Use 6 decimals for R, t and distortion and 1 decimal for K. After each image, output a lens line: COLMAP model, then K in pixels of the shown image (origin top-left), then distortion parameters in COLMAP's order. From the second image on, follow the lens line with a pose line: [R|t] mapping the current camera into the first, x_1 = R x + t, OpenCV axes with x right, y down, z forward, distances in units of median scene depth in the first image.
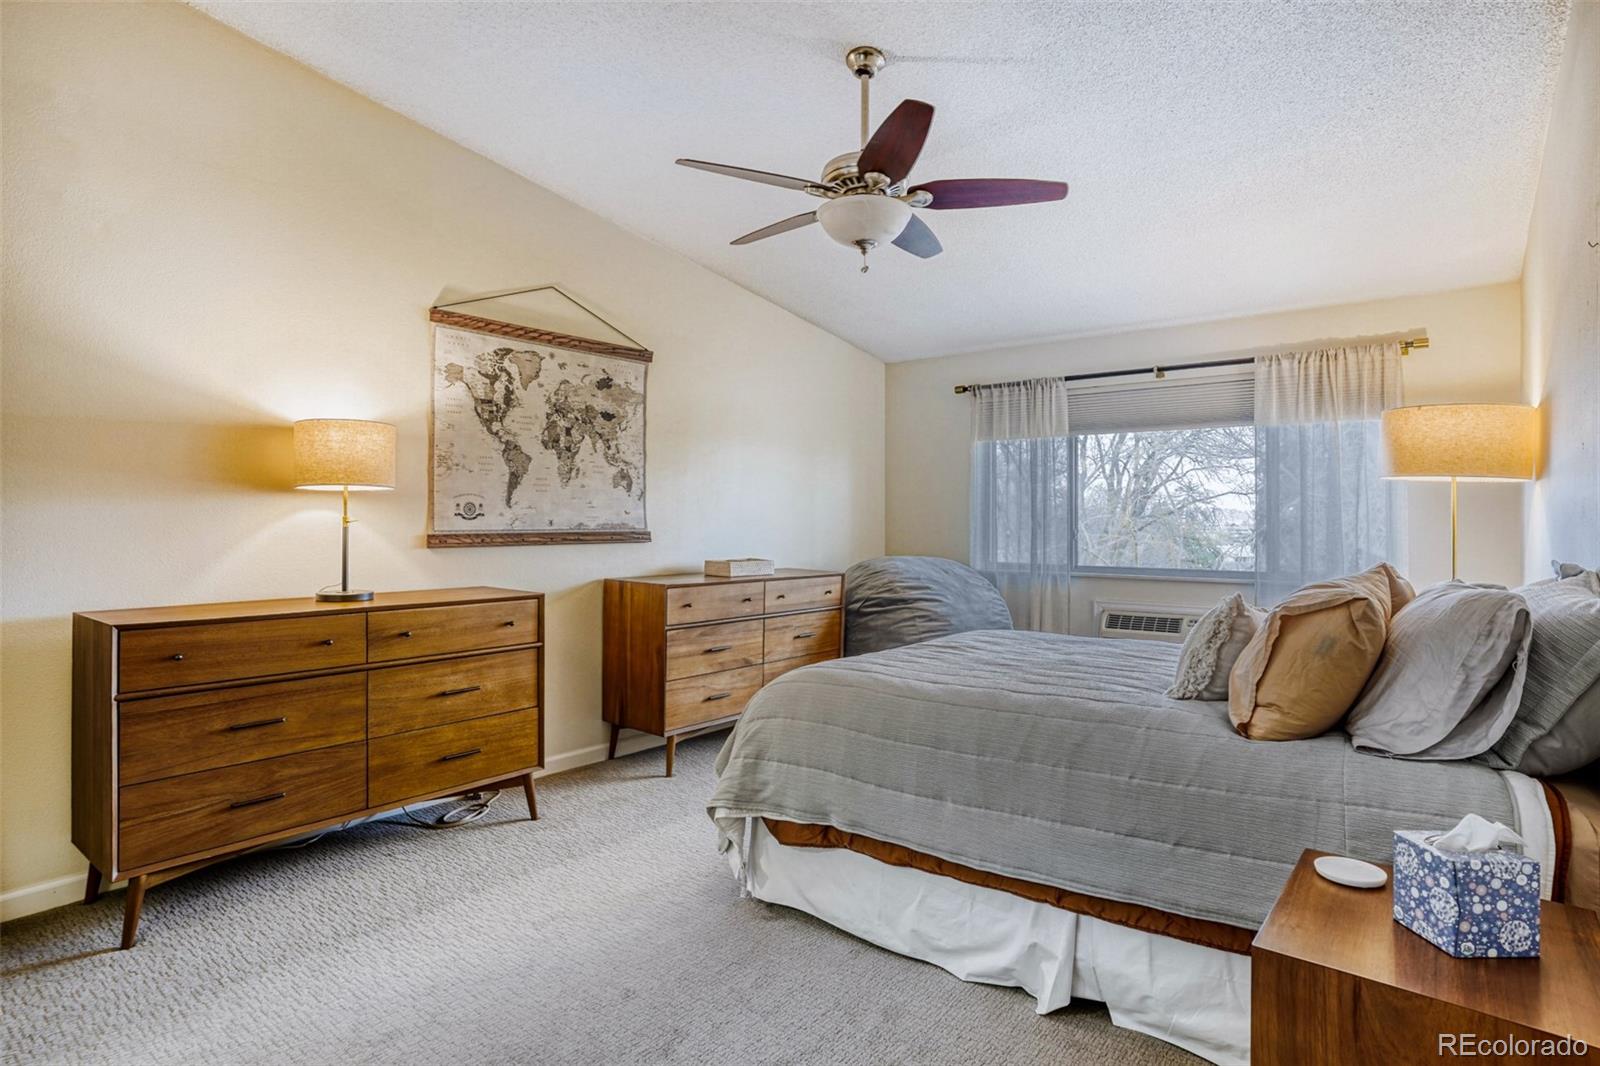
lens RADIAL K [[842.8, 0, 789.2], [0, 842.8, 525.6], [0, 0, 1]] dist [-0.070171, 0.036603]
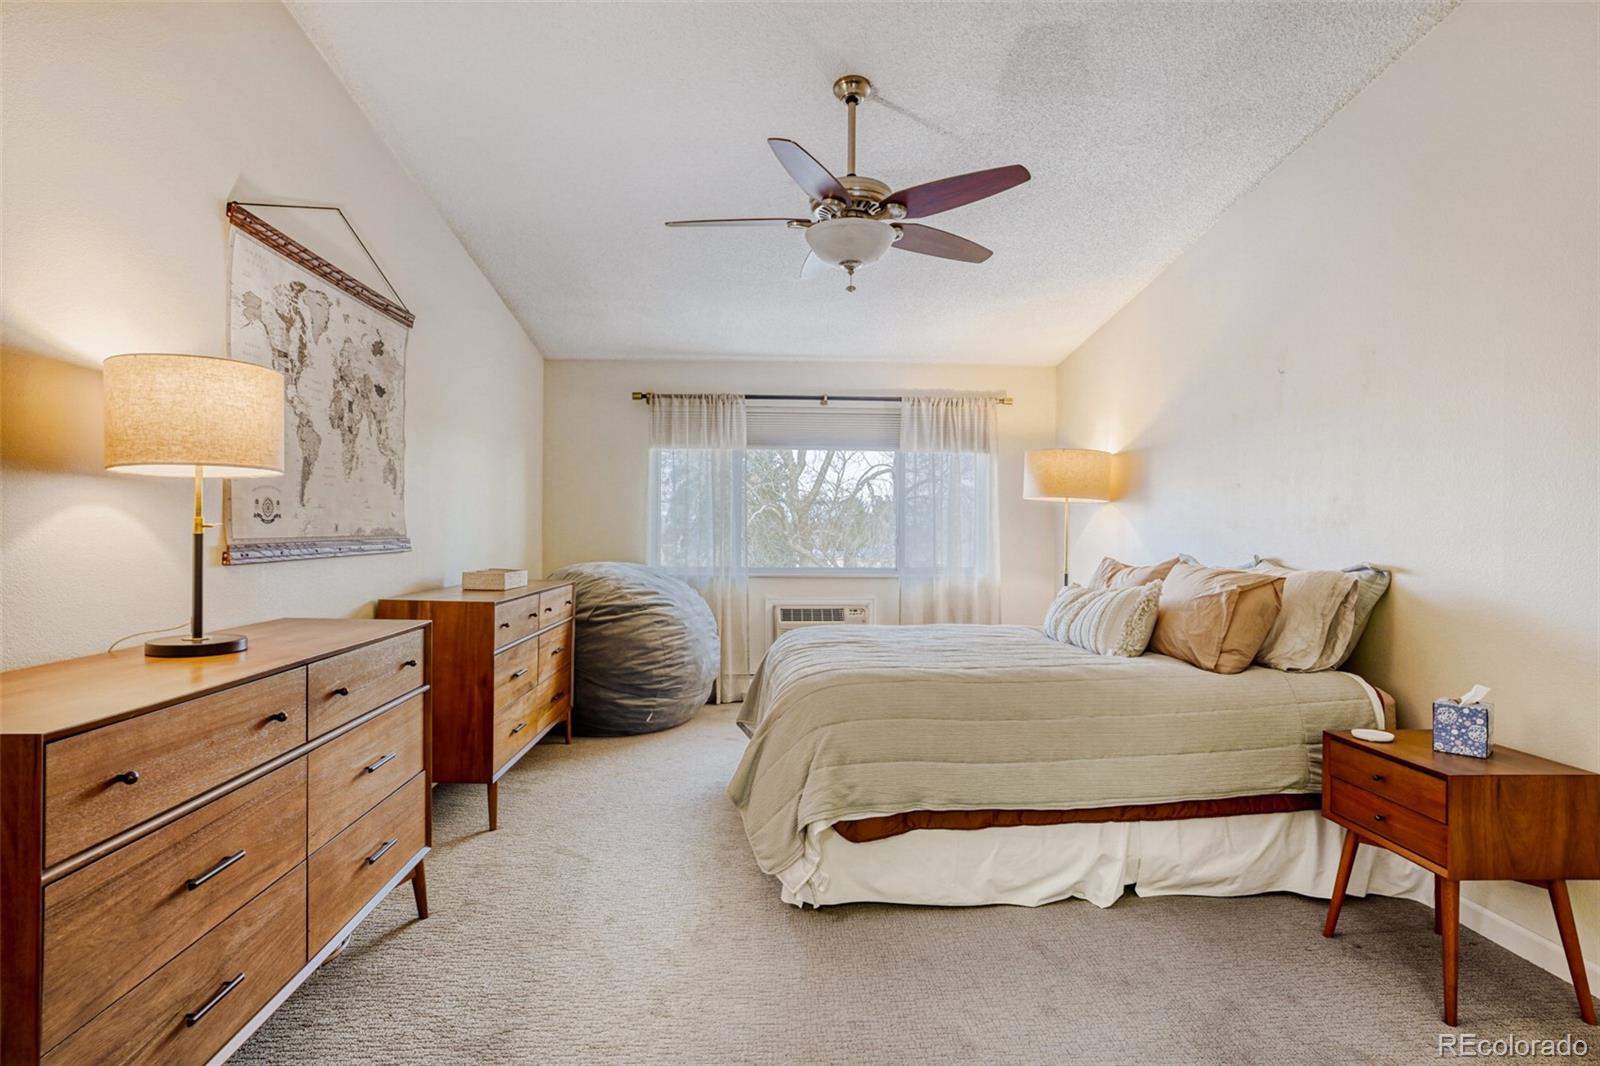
lens RADIAL K [[834.0, 0, 790.6], [0, 834.0, 543.1], [0, 0, 1]] dist [-0.076329, 0.049015]
pose [[0.745570, -0.009284, 0.666363, -0.467364], [-0.001509, 0.999877, 0.015619, -0.001491], [-0.666426, -0.012650, 0.745464, 0.189684]]
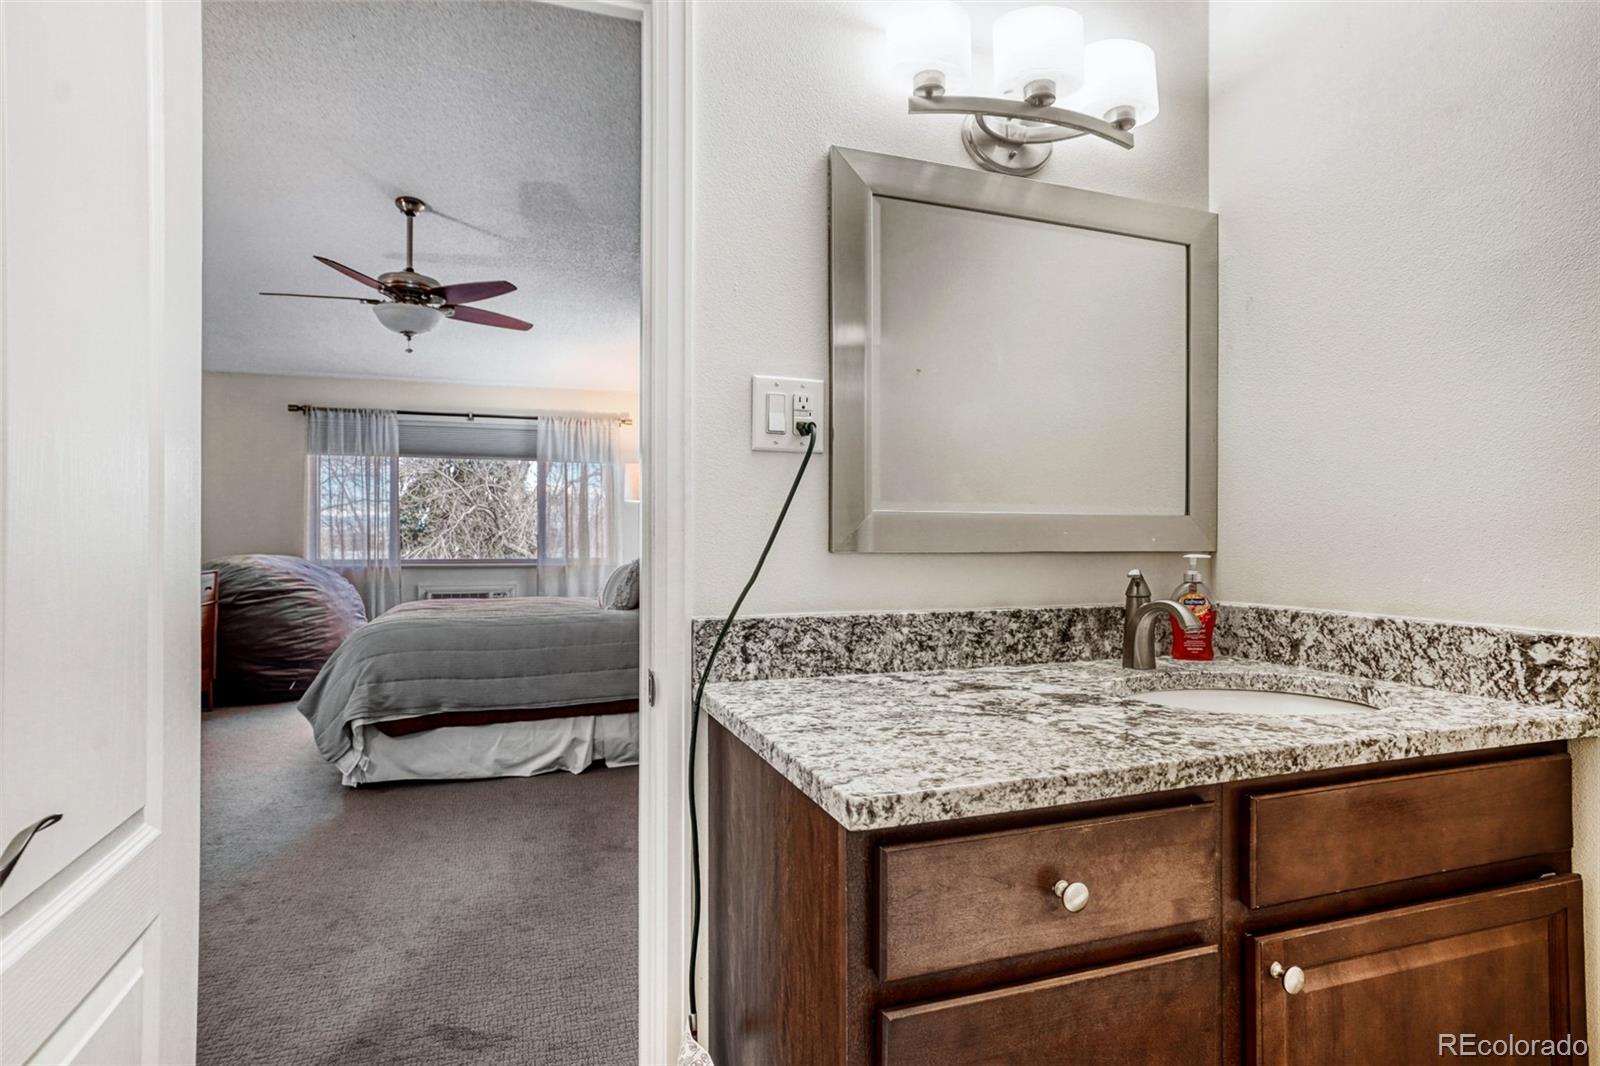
lens RADIAL K [[846.9, 0, 792.0], [0, 846.9, 537.1], [0, 0, 1]] dist [-0.041713, 0.026671]
pose [[0.536271, -0.005435, 0.844028, -0.562498], [0.000579, 0.999981, 0.006072, 0.009048], [-0.844045, -0.002767, 0.536265, -0.254318]]
